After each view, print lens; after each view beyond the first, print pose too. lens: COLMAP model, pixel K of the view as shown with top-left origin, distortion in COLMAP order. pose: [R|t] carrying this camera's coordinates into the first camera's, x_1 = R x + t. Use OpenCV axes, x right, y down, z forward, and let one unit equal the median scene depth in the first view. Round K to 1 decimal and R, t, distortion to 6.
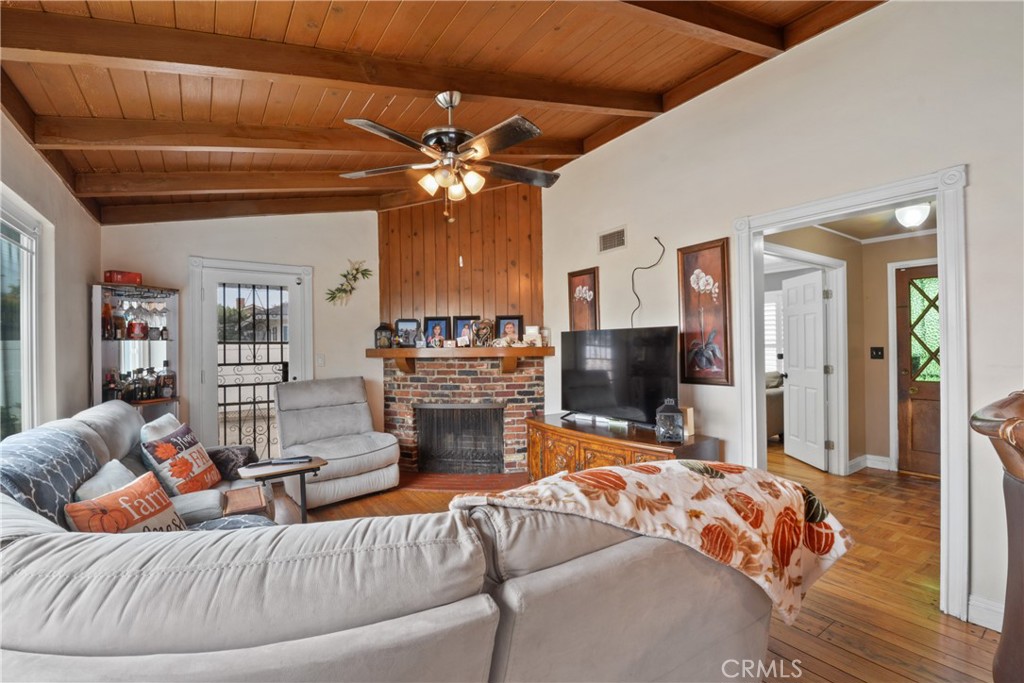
lens RADIAL K [[448.3, 0, 512.0], [0, 448.3, 341.5], [0, 0, 1]] dist [0.000096, -0.000094]
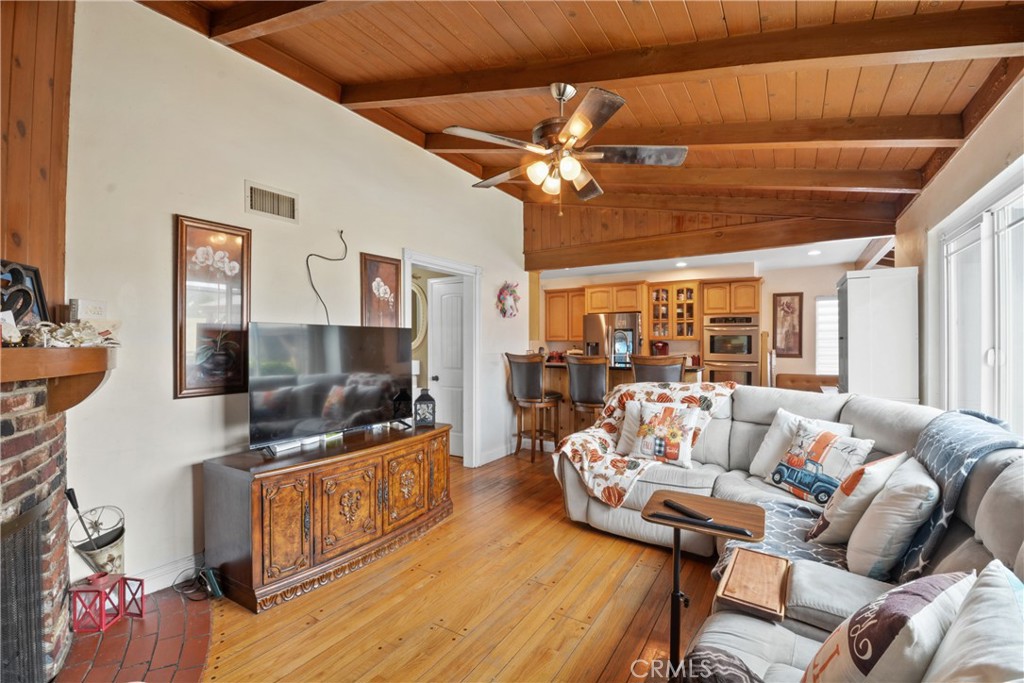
lens RADIAL K [[448.3, 0, 512.0], [0, 448.3, 341.5], [0, 0, 1]] dist [0.000096, -0.000094]
pose [[-0.394950, 0.020877, 0.918465, -0.700206], [0.000894, 0.999750, -0.022340, 0.022967], [-0.918702, -0.008003, -0.394870, 1.061888]]
